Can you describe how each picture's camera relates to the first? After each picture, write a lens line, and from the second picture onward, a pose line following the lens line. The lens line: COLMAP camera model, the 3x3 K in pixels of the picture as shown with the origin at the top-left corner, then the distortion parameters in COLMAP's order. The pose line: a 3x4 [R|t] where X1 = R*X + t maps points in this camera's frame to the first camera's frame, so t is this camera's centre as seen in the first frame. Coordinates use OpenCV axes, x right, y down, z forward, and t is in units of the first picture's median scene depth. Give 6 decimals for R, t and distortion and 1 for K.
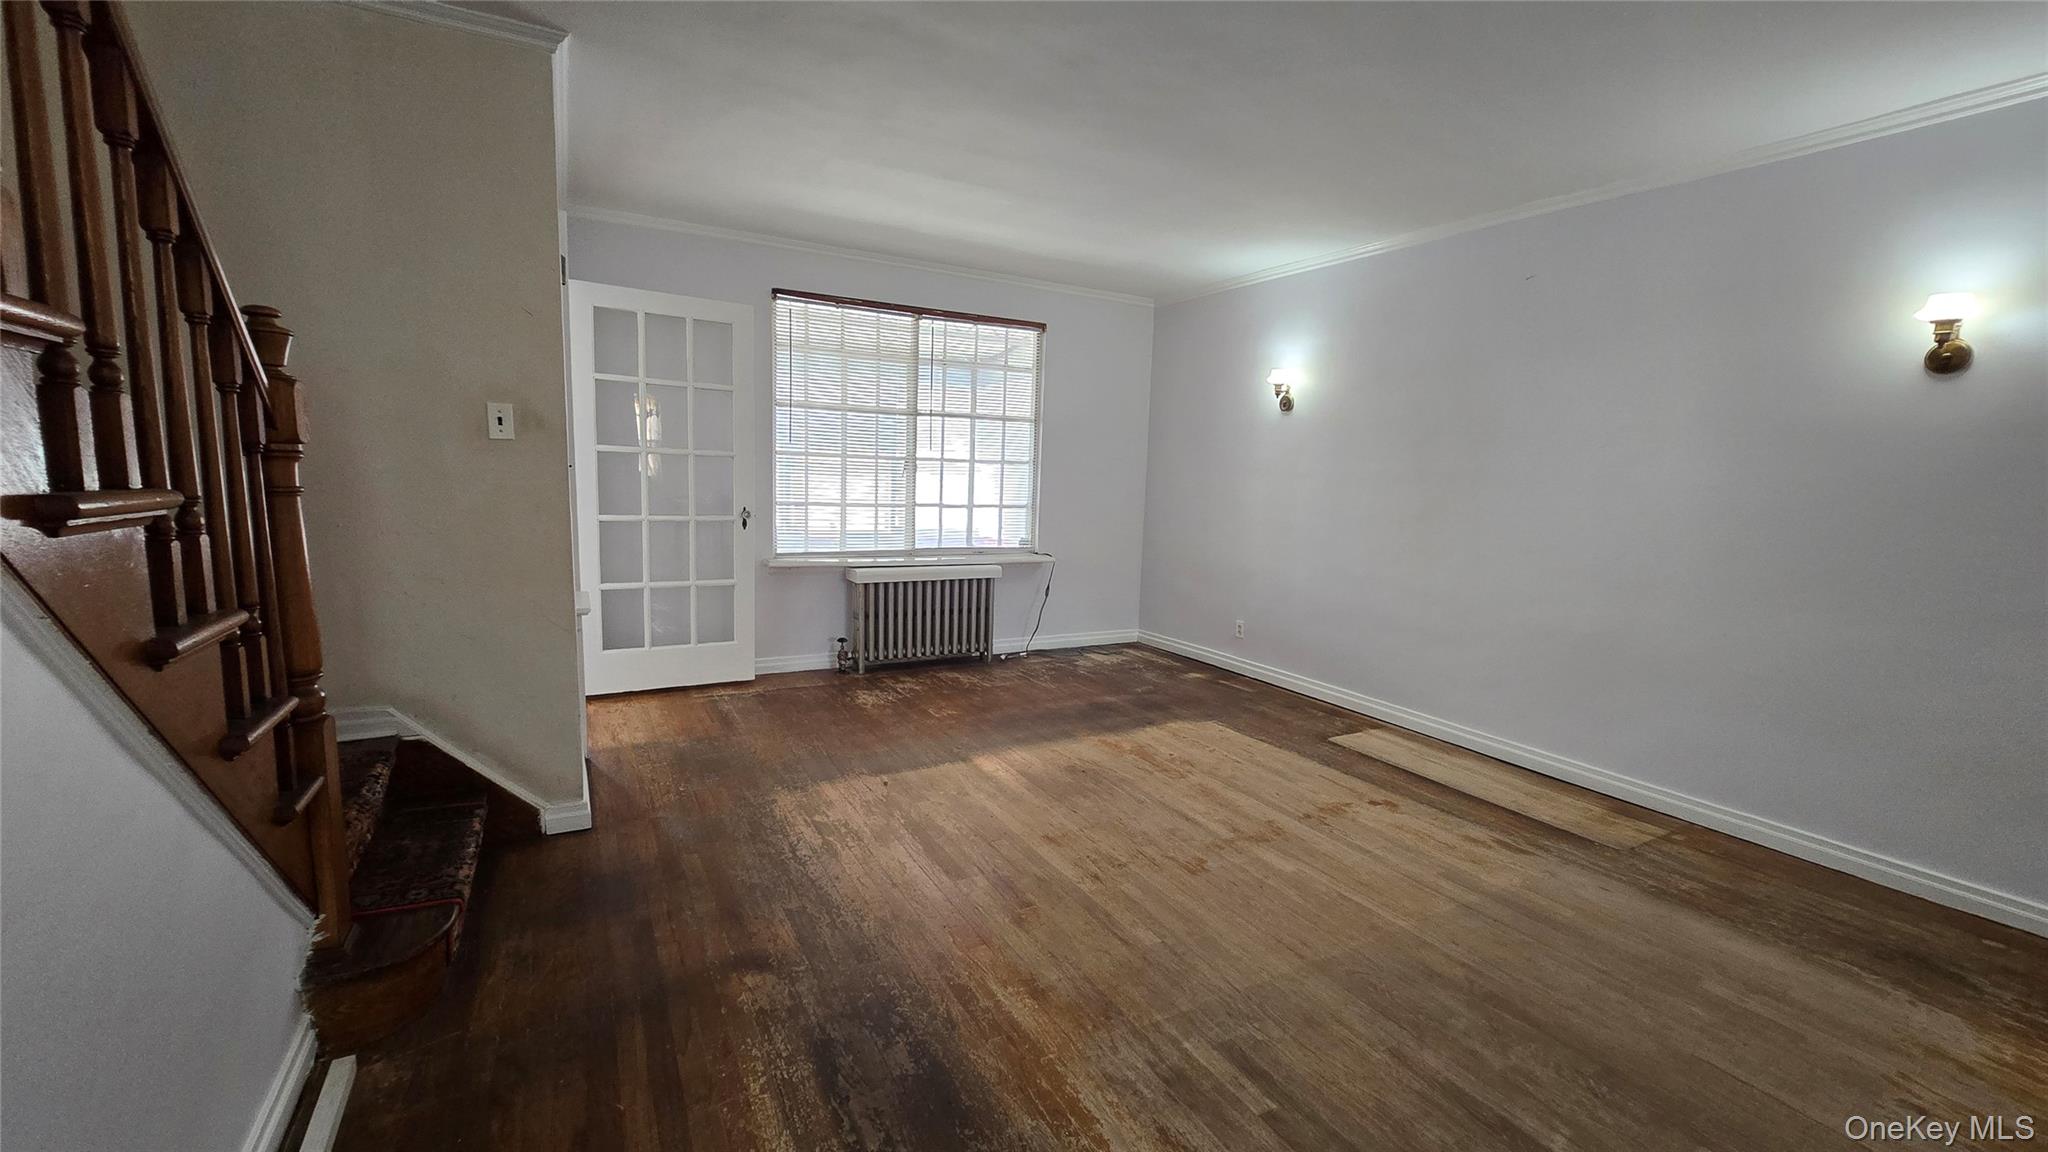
lens RADIAL K [[838.2, 0, 1036.5], [0, 838.2, 582.3], [0, 0, 1]] dist [-0.002652, -0.000299]
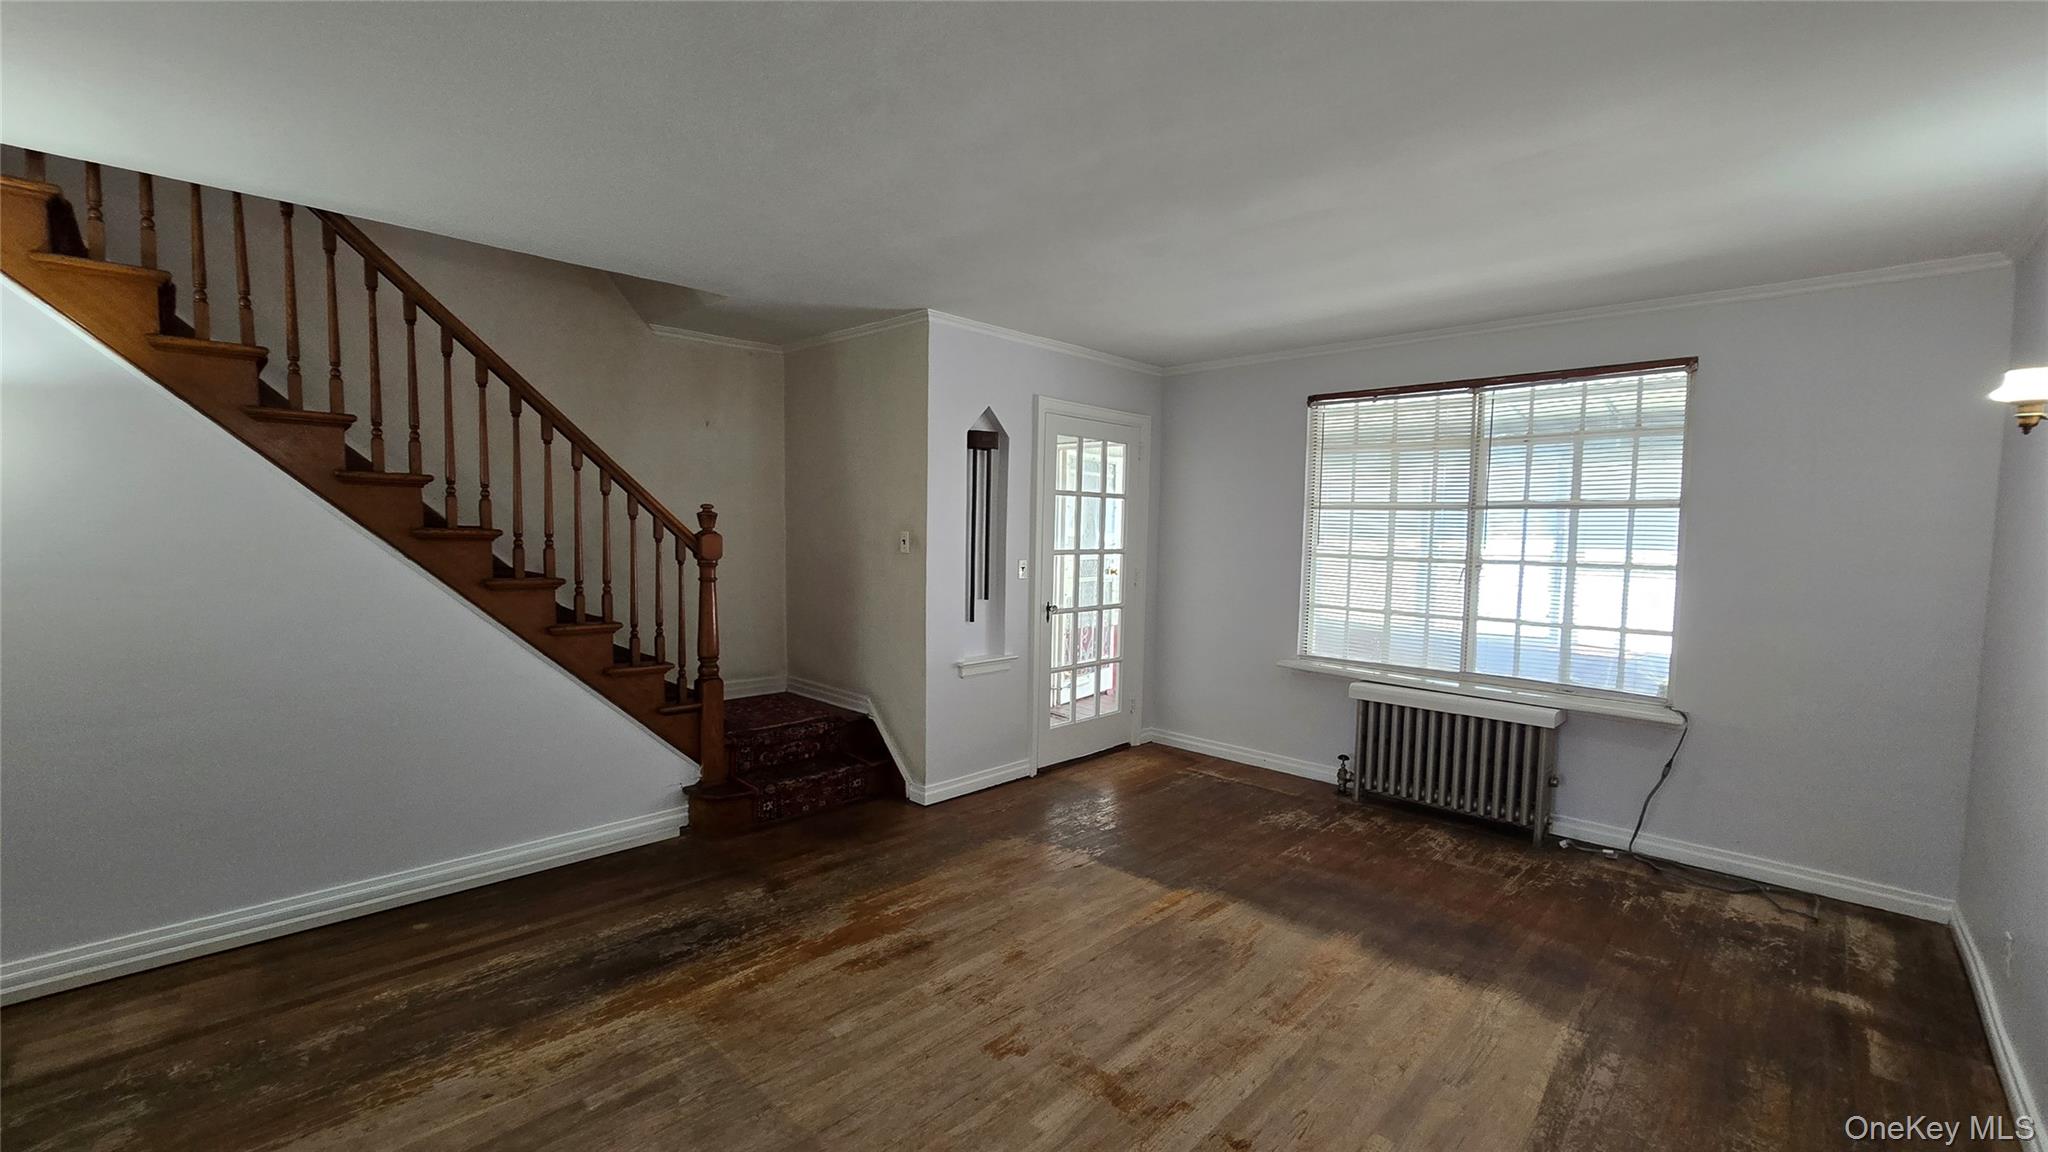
lens RADIAL K [[838.2, 0, 1036.5], [0, 838.2, 582.3], [0, 0, 1]] dist [-0.002652, -0.000299]
pose [[0.293306, 0.033750, -0.955423, 0.621446], [-0.135207, 0.990796, -0.006507, -0.080209], [0.946409, 0.131089, 0.295169, 0.446924]]
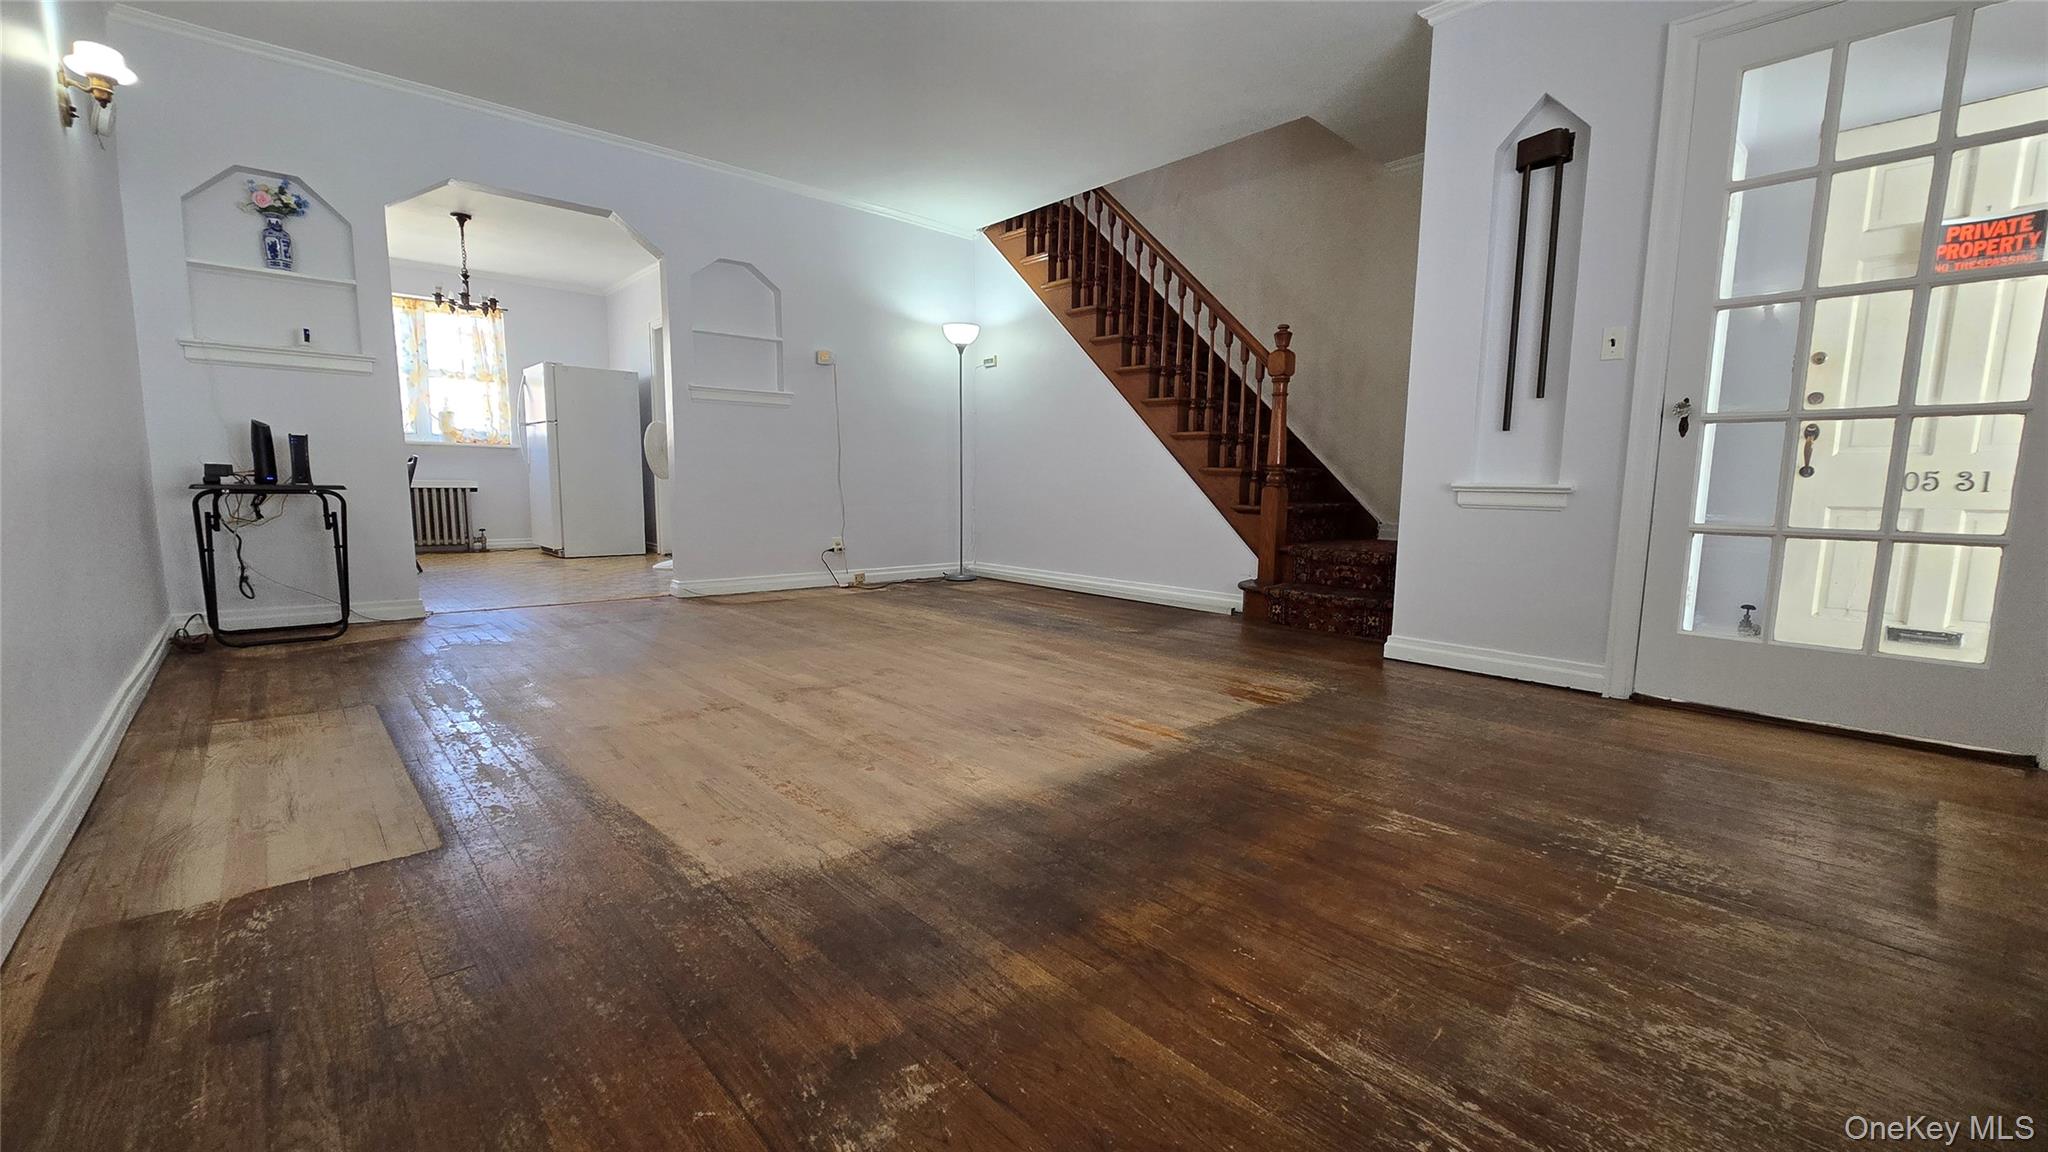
lens RADIAL K [[838.2, 0, 1036.5], [0, 838.2, 582.3], [0, 0, 1]] dist [-0.002652, -0.000299]
pose [[-0.972132, -0.019426, -0.233628, 0.160305], [-0.077368, 0.967312, 0.241499, -0.043840], [0.221299, 0.252844, -0.941858, 1.304027]]
